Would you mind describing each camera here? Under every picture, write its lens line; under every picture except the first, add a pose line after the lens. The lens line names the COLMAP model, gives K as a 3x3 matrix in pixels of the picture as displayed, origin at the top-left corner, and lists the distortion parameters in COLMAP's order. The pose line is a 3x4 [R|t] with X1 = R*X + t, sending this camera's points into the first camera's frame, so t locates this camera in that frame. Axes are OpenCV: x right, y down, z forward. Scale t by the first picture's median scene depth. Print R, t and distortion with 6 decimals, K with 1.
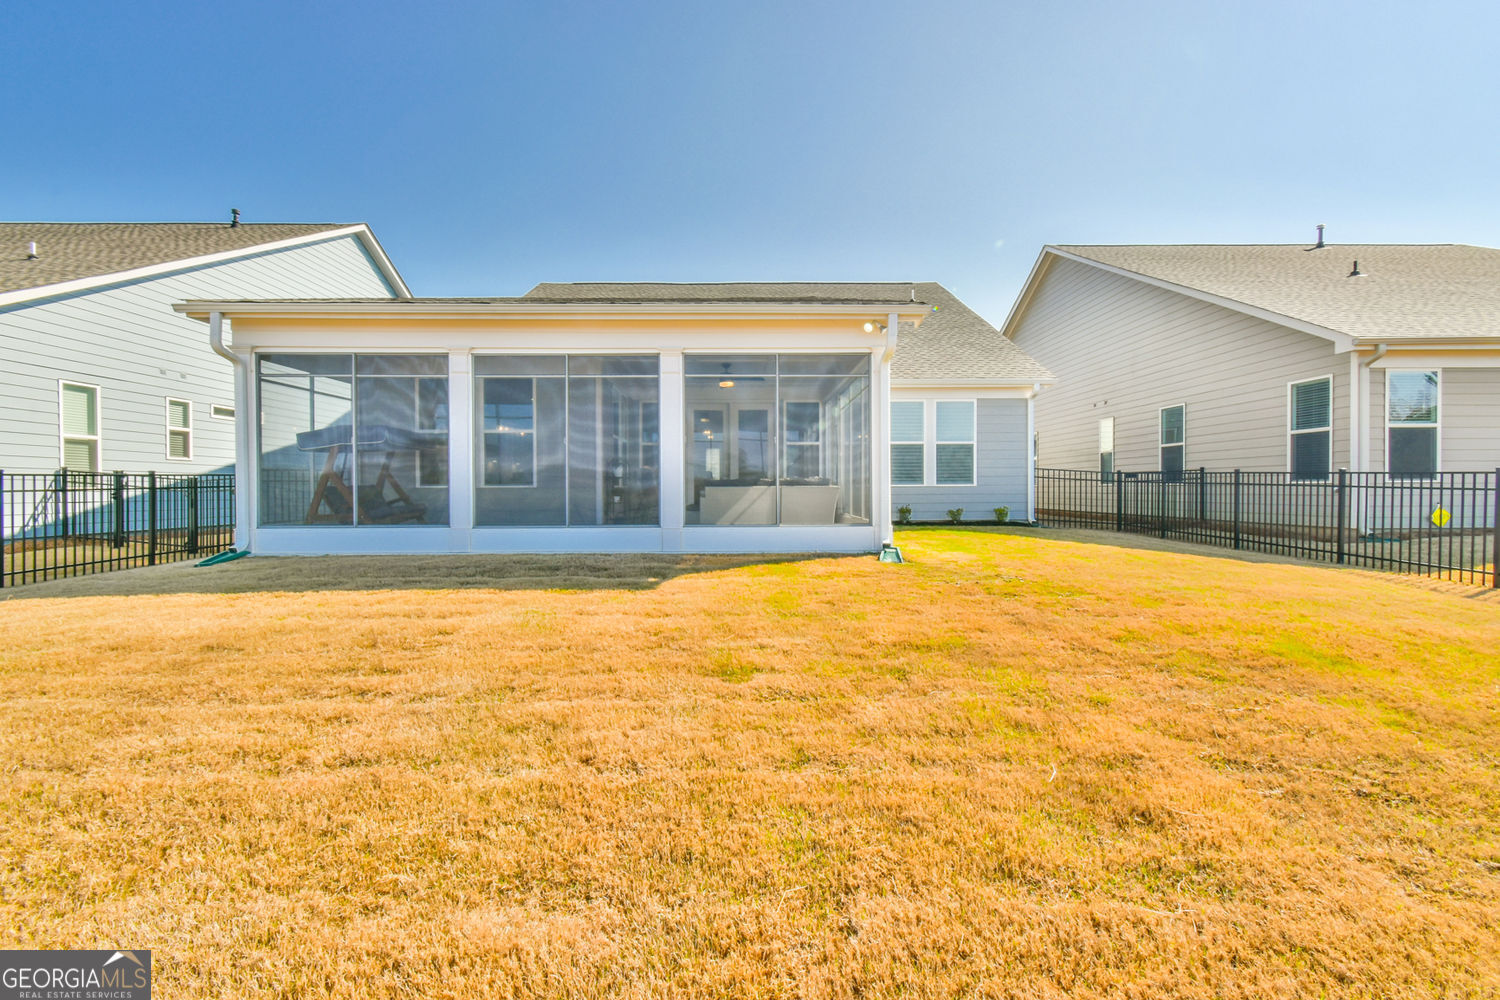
lens RADIAL K [[660.5, 0, 749.0], [0, 660.5, 491.6], [0, 0, 1]] dist [0.002043, 0.000331]
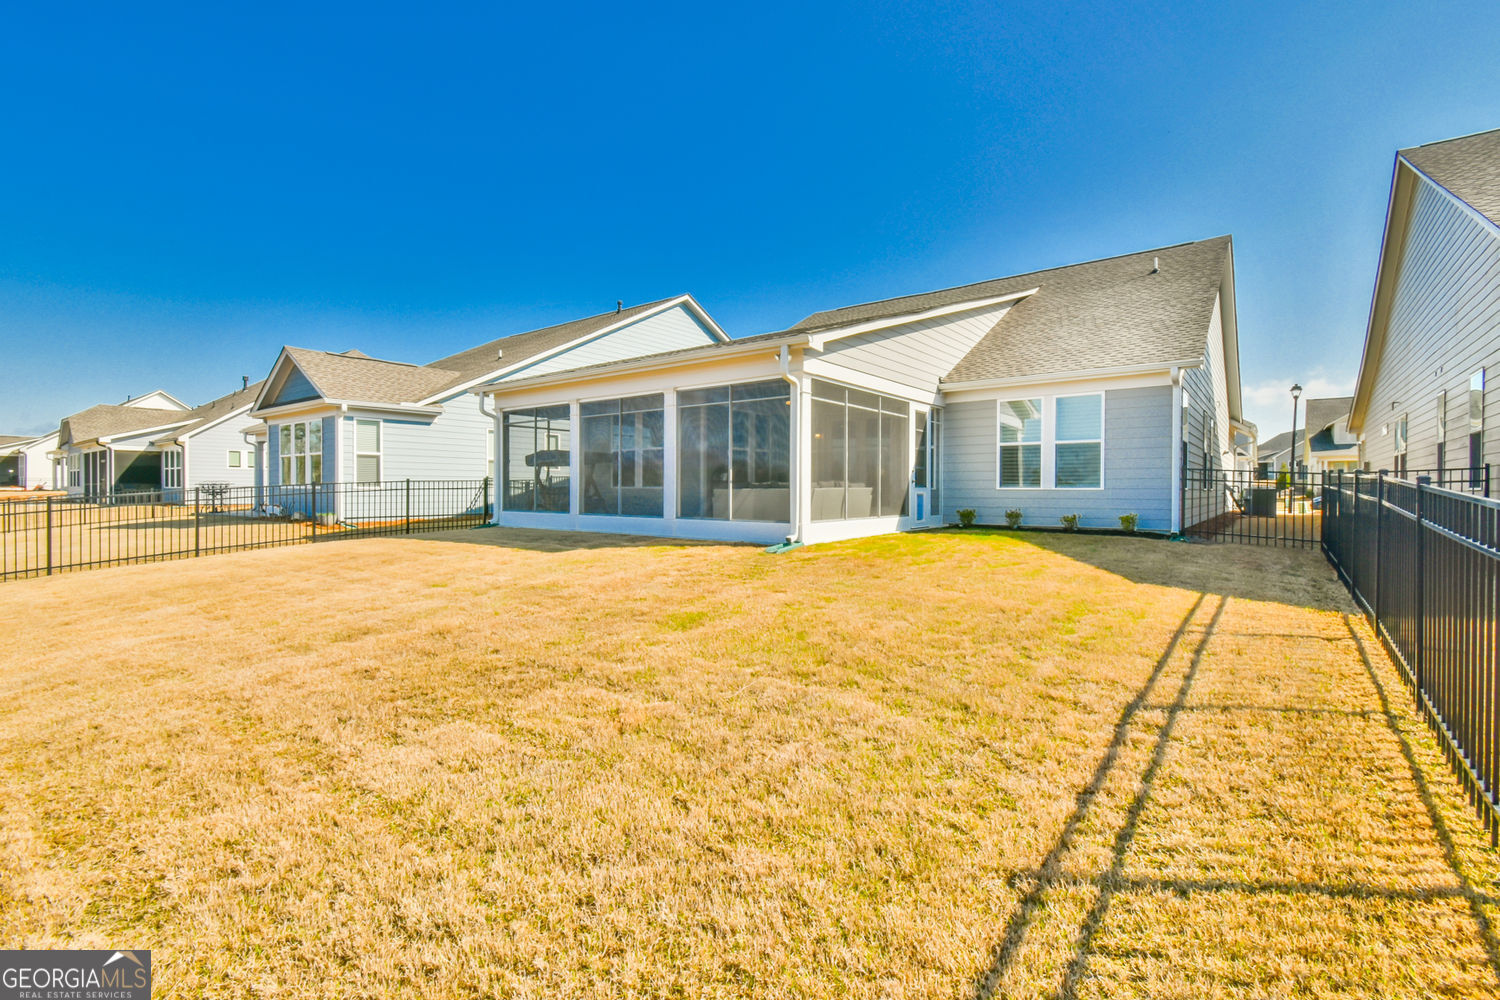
lens RADIAL K [[660.5, 0, 744.9], [0, 660.5, 493.1], [0, 0, 1]] dist [0.002043, 0.000331]
pose [[0.781978, 0.009966, -0.623226, 0.552192], [-0.009410, 0.999947, 0.004183, -0.003338], [0.623235, 0.002594, 0.782031, 0.015330]]
